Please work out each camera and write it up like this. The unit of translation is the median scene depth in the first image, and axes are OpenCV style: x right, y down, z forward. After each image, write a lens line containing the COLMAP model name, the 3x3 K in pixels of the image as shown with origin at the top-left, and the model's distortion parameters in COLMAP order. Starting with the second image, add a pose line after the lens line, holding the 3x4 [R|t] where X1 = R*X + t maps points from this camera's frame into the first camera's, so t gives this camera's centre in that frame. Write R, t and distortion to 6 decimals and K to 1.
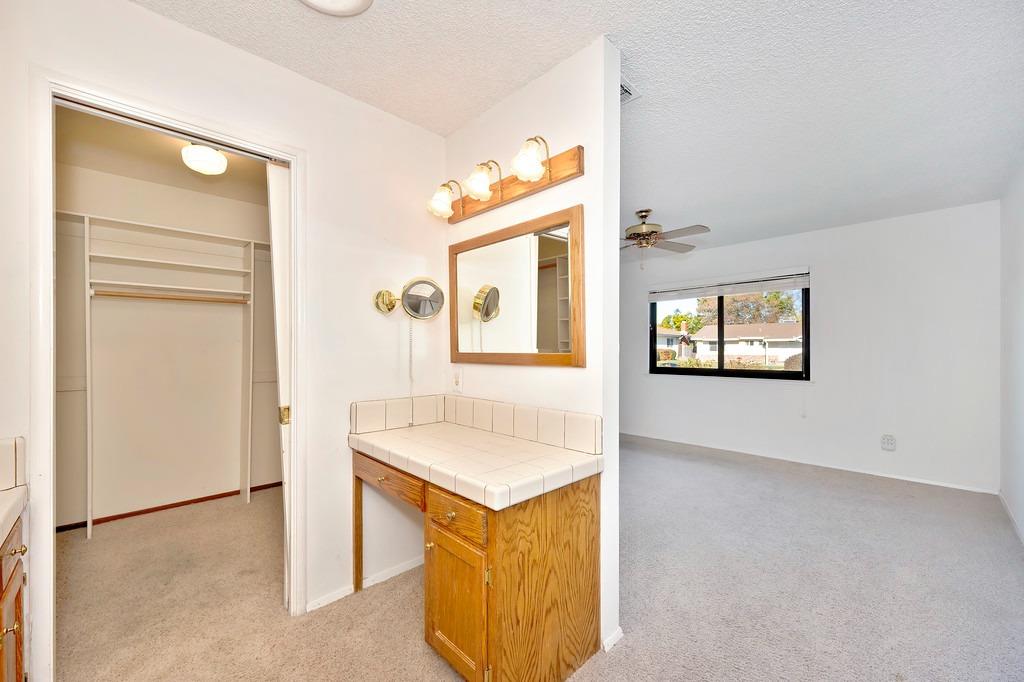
lens RADIAL K [[404.1, 0, 513.8], [0, 404.1, 345.6], [0, 0, 1]] dist [-0.001574, -0.000114]
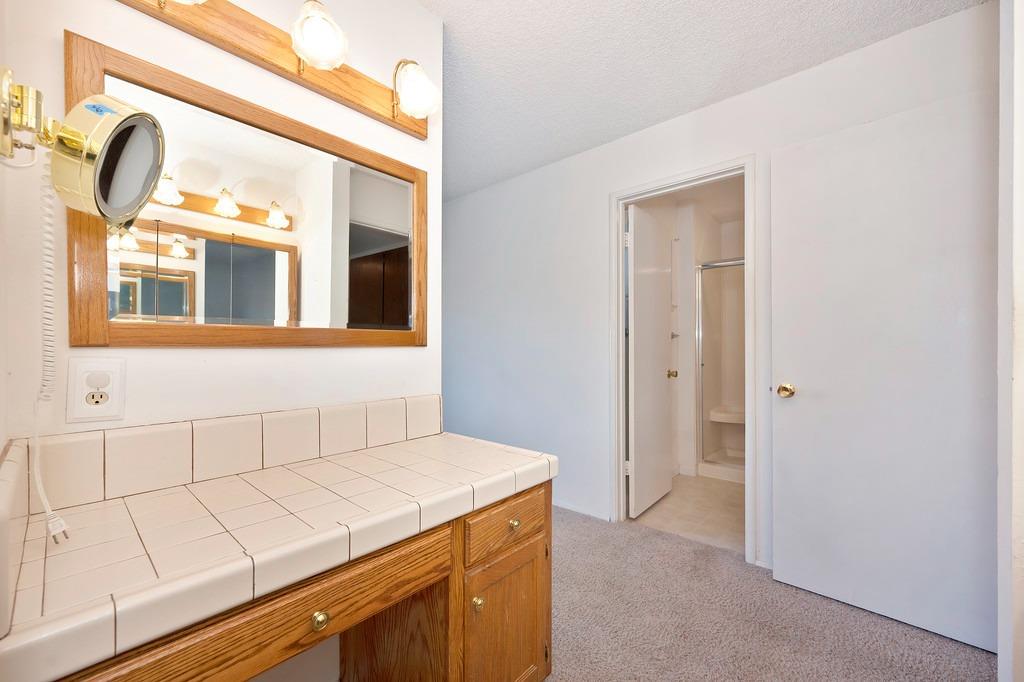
lens RADIAL K [[404.1, 0, 513.8], [0, 404.1, 345.6], [0, 0, 1]] dist [-0.001574, -0.000114]
pose [[-0.078348, 0.008610, 0.996889, -0.772452], [-0.007152, 0.999932, -0.009198, 0.056914], [-0.996900, -0.007851, -0.078281, 0.855006]]
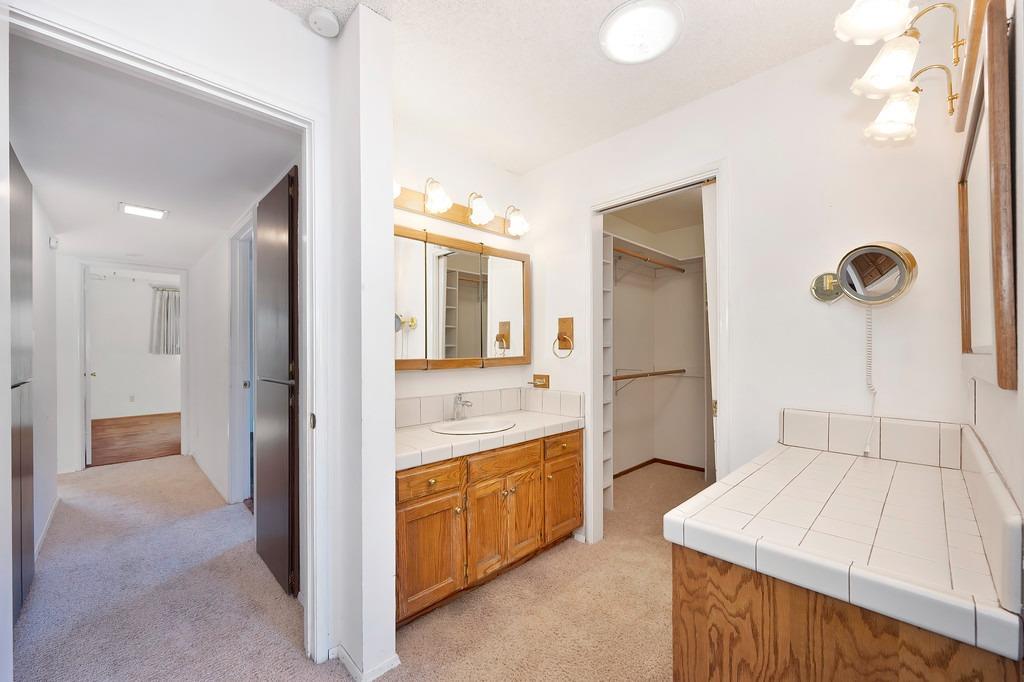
lens RADIAL K [[404.1, 0, 513.8], [0, 404.1, 345.6], [0, 0, 1]] dist [-0.001574, -0.000114]
pose [[0.005656, -0.006755, -0.999961, 0.572897], [0.010641, 0.999921, -0.006695, 0.004418], [0.999927, -0.010603, 0.005727, 0.487657]]
